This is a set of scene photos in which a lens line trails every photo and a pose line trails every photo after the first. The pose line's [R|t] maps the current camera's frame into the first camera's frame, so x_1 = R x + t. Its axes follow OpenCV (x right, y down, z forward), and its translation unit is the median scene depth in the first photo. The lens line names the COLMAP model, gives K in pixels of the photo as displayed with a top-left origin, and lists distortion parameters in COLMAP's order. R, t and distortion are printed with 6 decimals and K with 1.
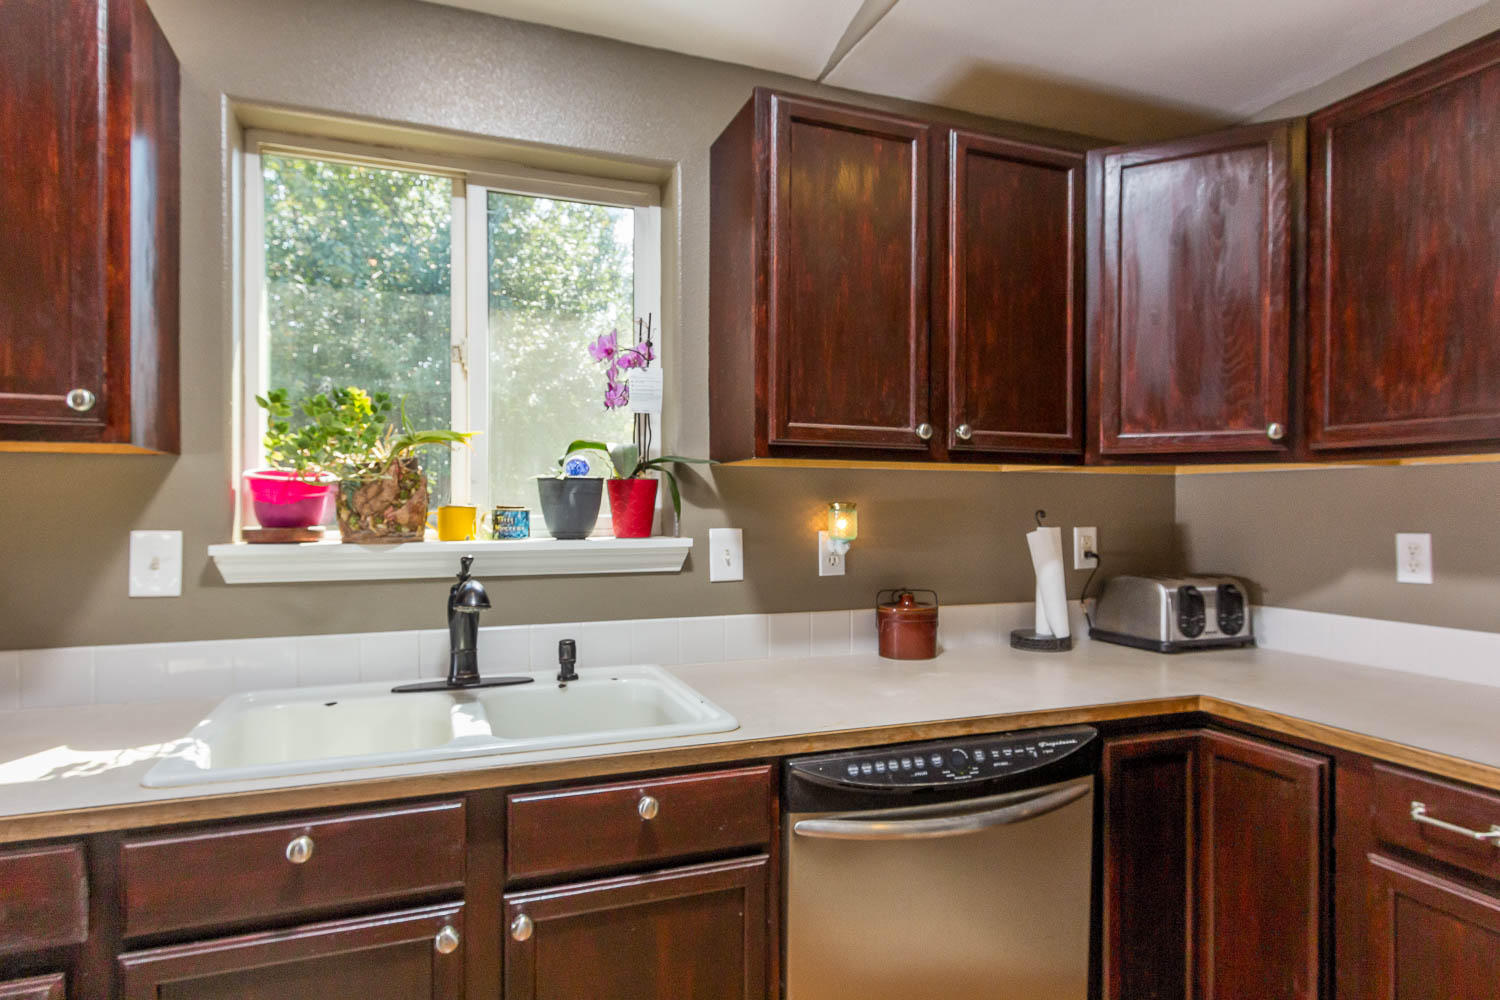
lens RADIAL K [[818.8, 0, 756.0], [0, 818.8, 511.9], [0, 0, 1]] dist [0.000616, -0.001171]
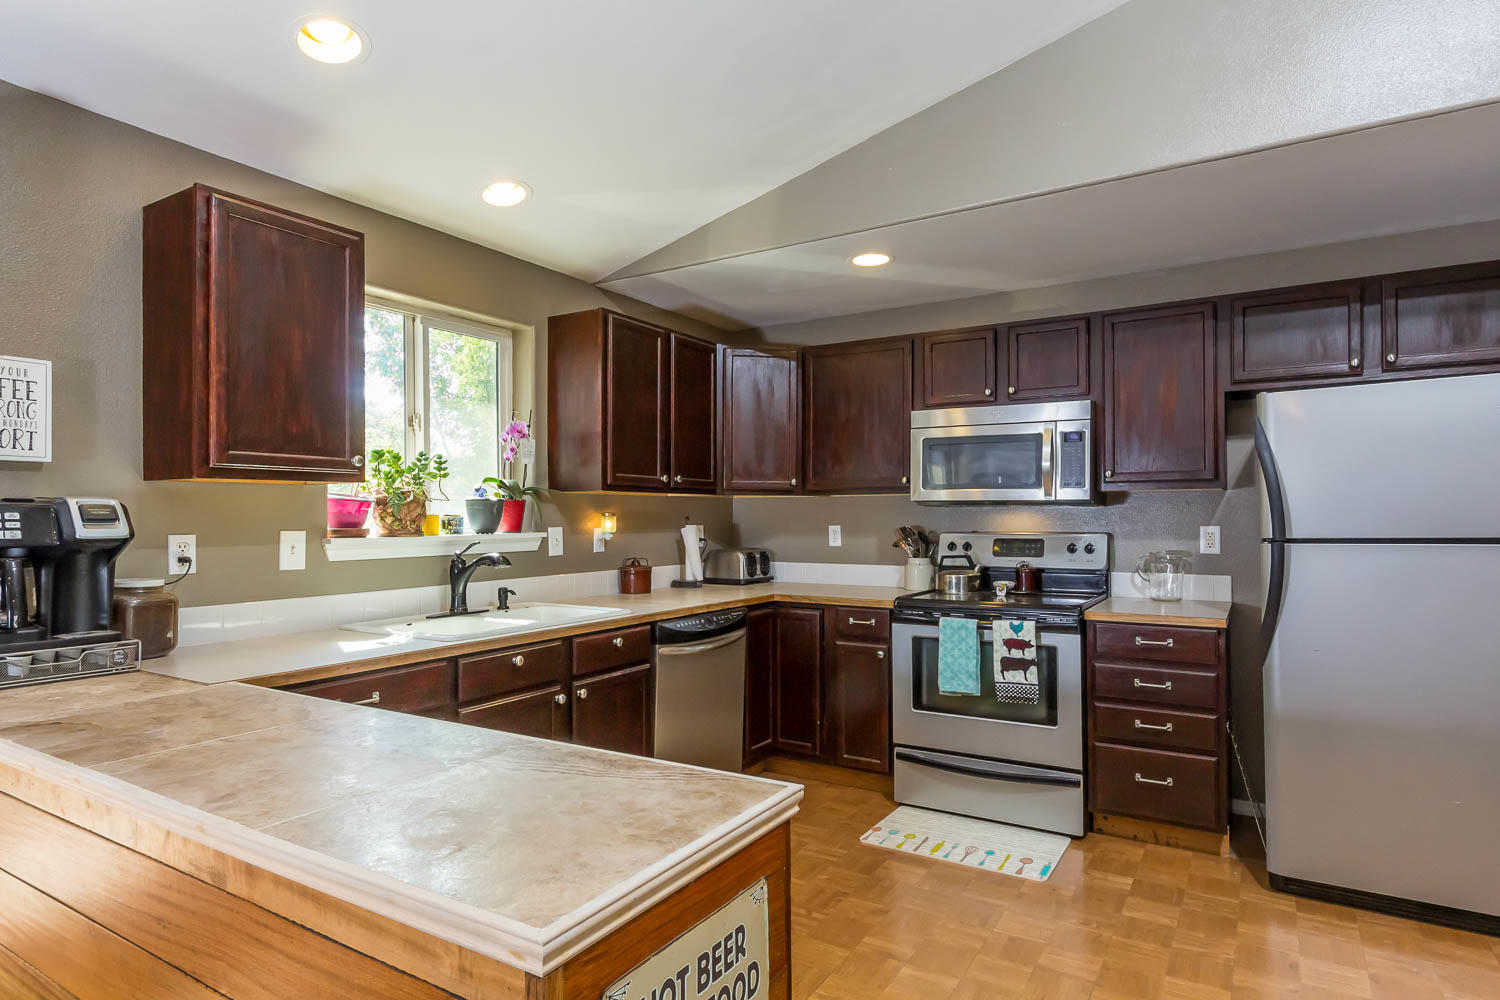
lens RADIAL K [[818.8, 0, 756.0], [0, 818.8, 511.9], [0, 0, 1]] dist [0.000616, -0.001171]
pose [[0.790419, -0.001126, 0.612565, -0.857411], [0.006315, 0.999960, -0.006309, 0.000819], [-0.612534, 0.008855, 0.790395, -0.758085]]
